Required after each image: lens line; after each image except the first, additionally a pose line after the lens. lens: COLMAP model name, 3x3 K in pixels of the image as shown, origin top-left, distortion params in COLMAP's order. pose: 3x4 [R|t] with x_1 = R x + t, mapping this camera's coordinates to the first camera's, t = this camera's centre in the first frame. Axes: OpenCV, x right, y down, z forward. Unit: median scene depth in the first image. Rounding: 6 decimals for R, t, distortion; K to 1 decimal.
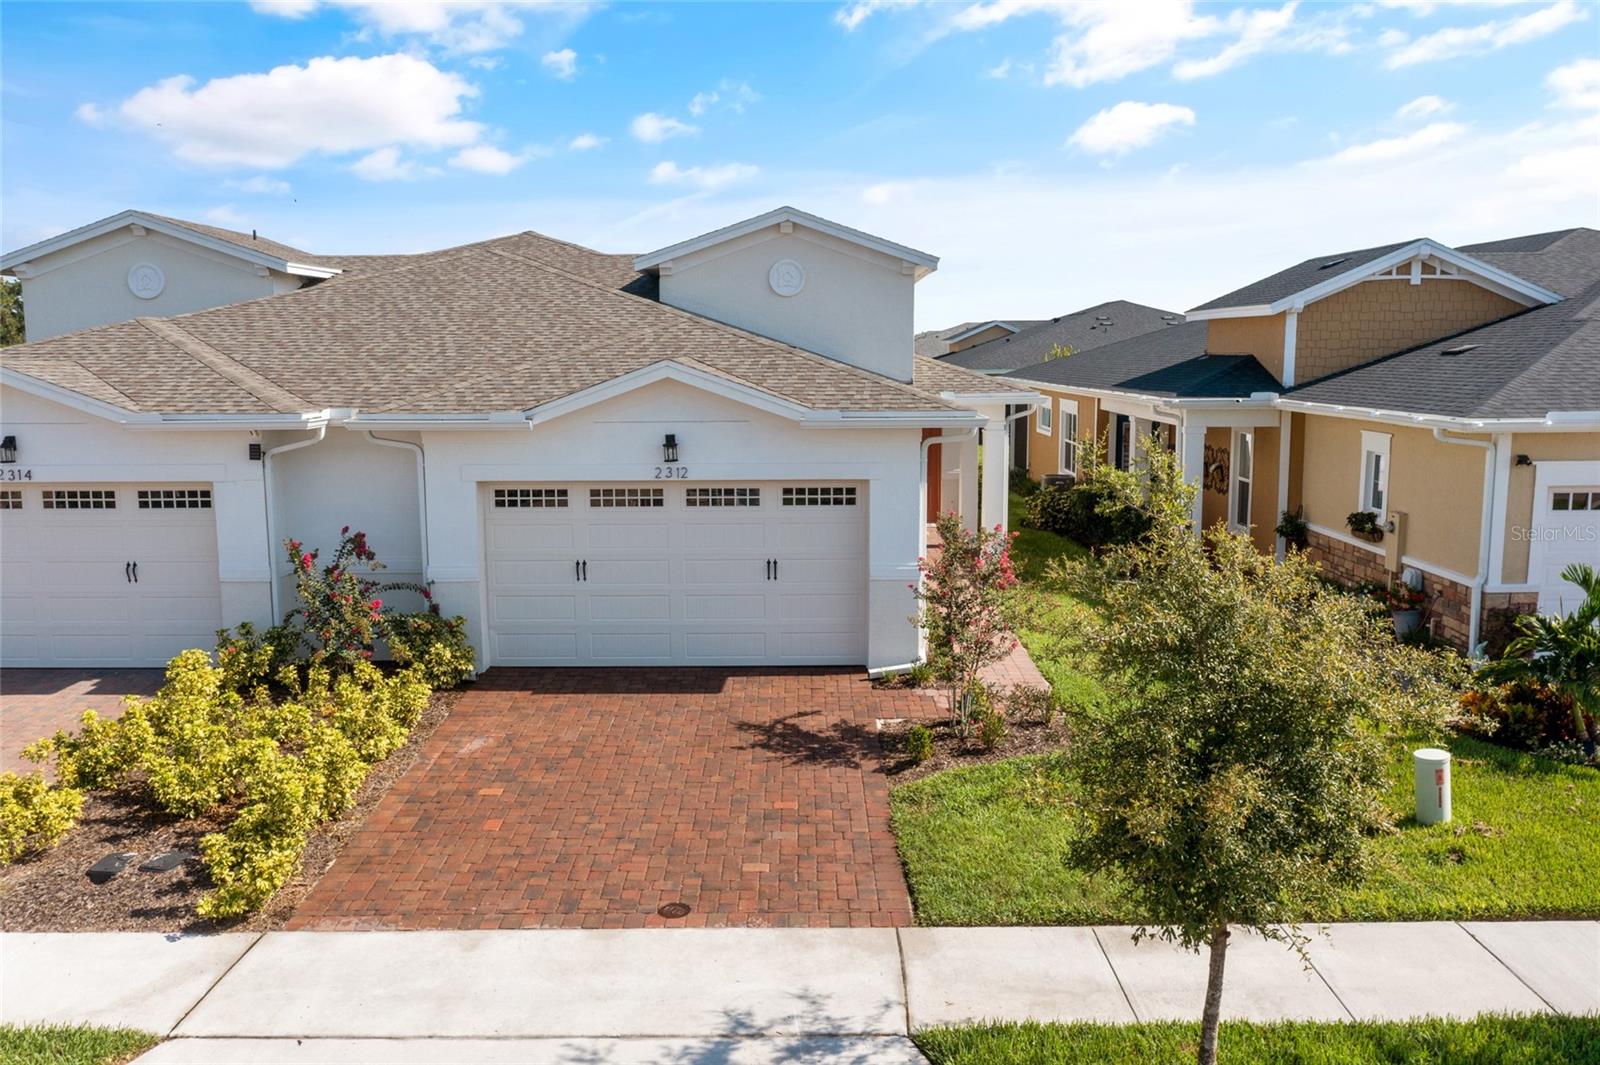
lens RADIAL K [[1254.0, 0, 799.2], [0, 1254.0, 534.6], [0, 0, 1]] dist [-0.013343, 0.010685]
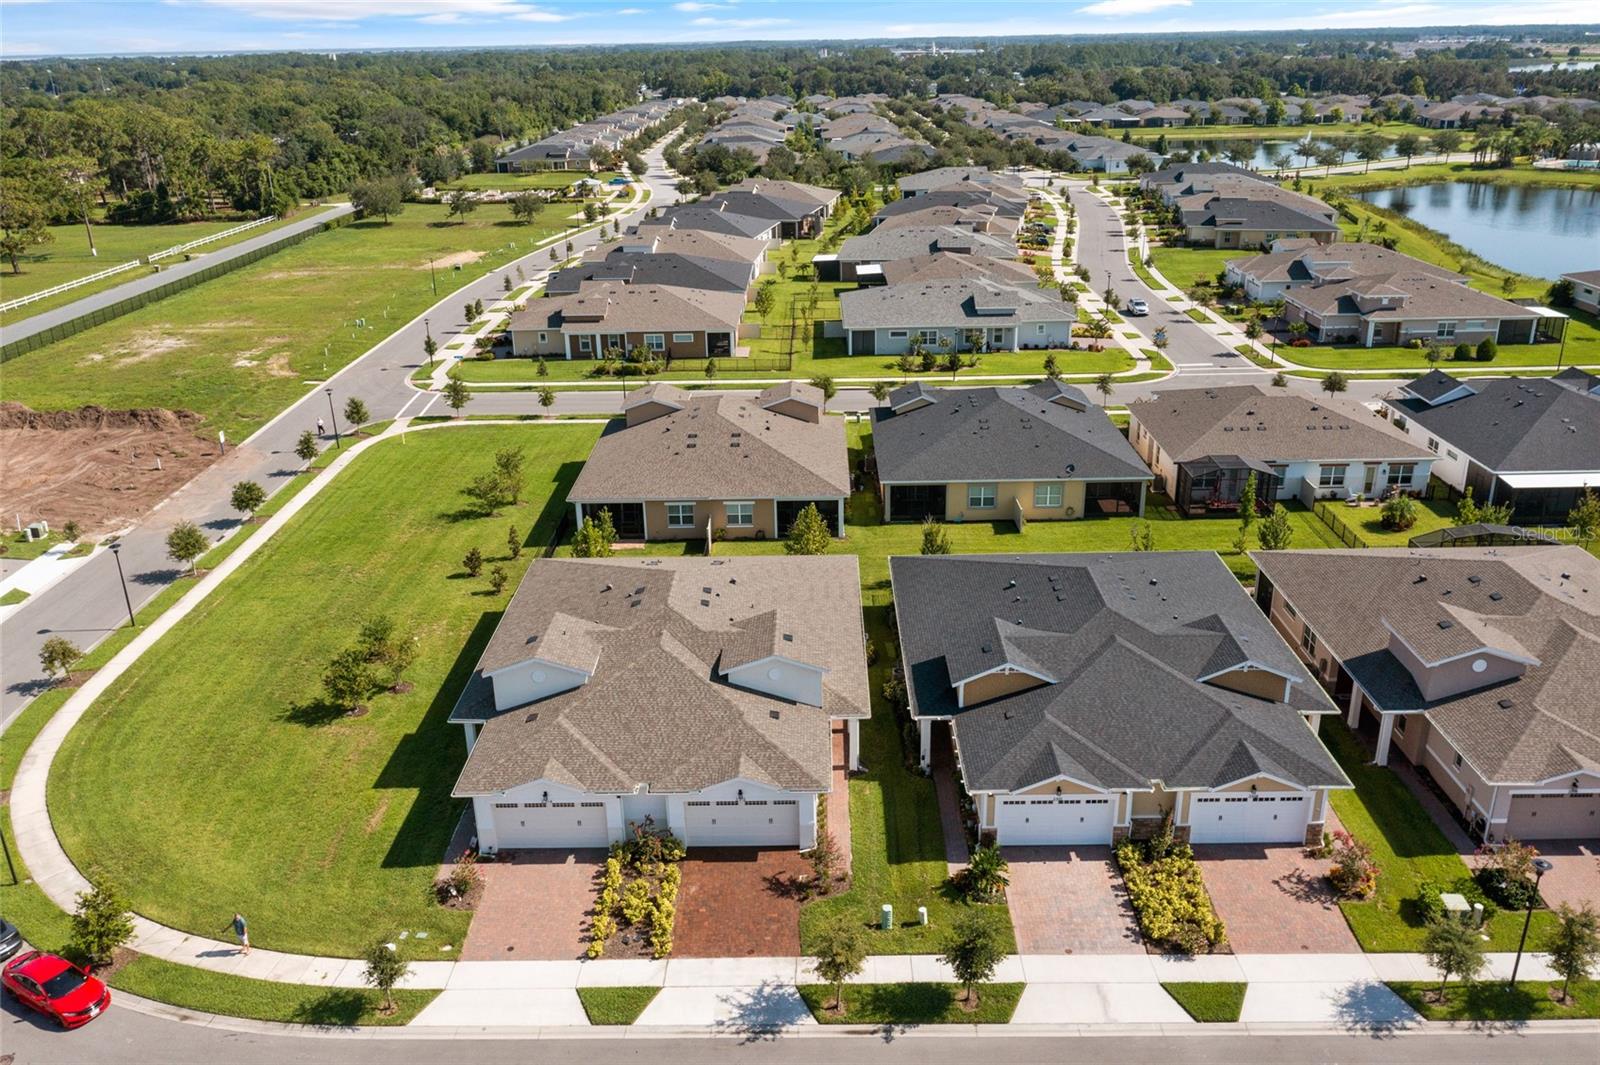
lens RADIAL K [[1254.0, 0, 796.9], [0, 1254.0, 538.9], [0, 0, 1]] dist [-0.013343, 0.010685]
pose [[0.999816, -0.013504, -0.013609, 0.119681], [0.016349, 0.971305, 0.237274, -1.735873], [0.010014, -0.237453, 0.971347, -2.401779]]
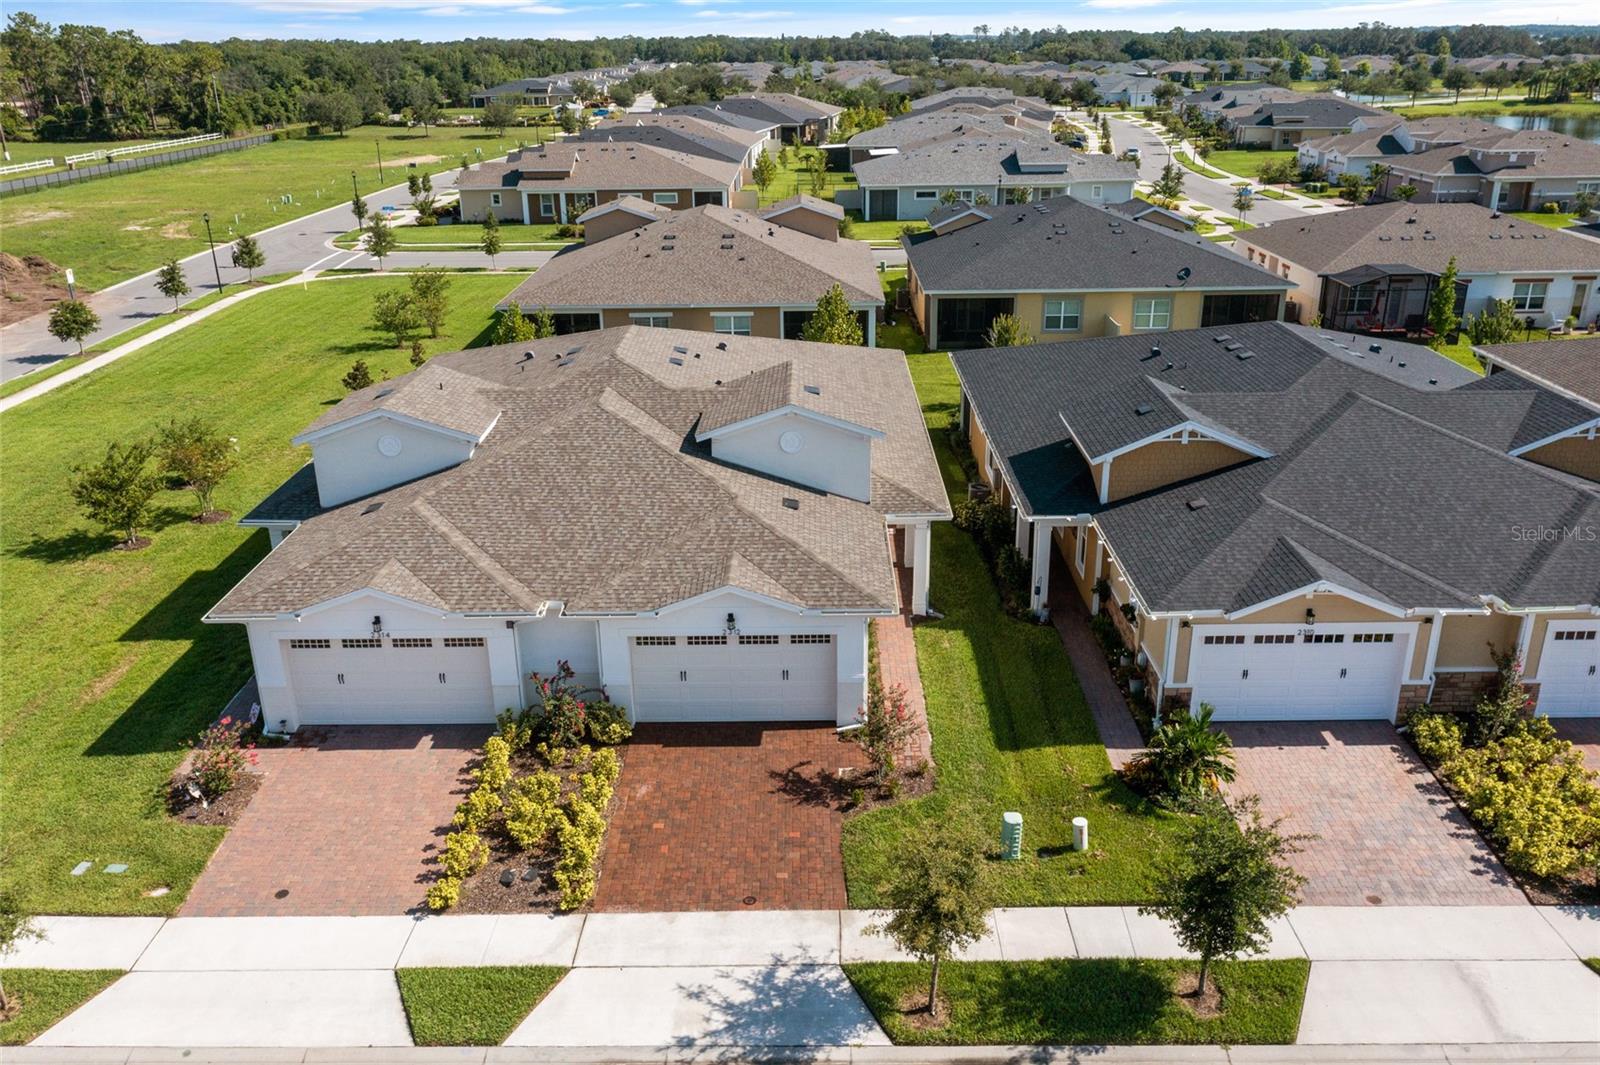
lens RADIAL K [[1254.0, 0, 799.8], [0, 1254.0, 533.9], [0, 0, 1]] dist [-0.013343, 0.010685]
pose [[0.999950, -0.008341, -0.005427, 0.013257], [0.009373, 0.972601, 0.232292, -0.707342], [0.003341, -0.232331, 0.972631, -0.890543]]
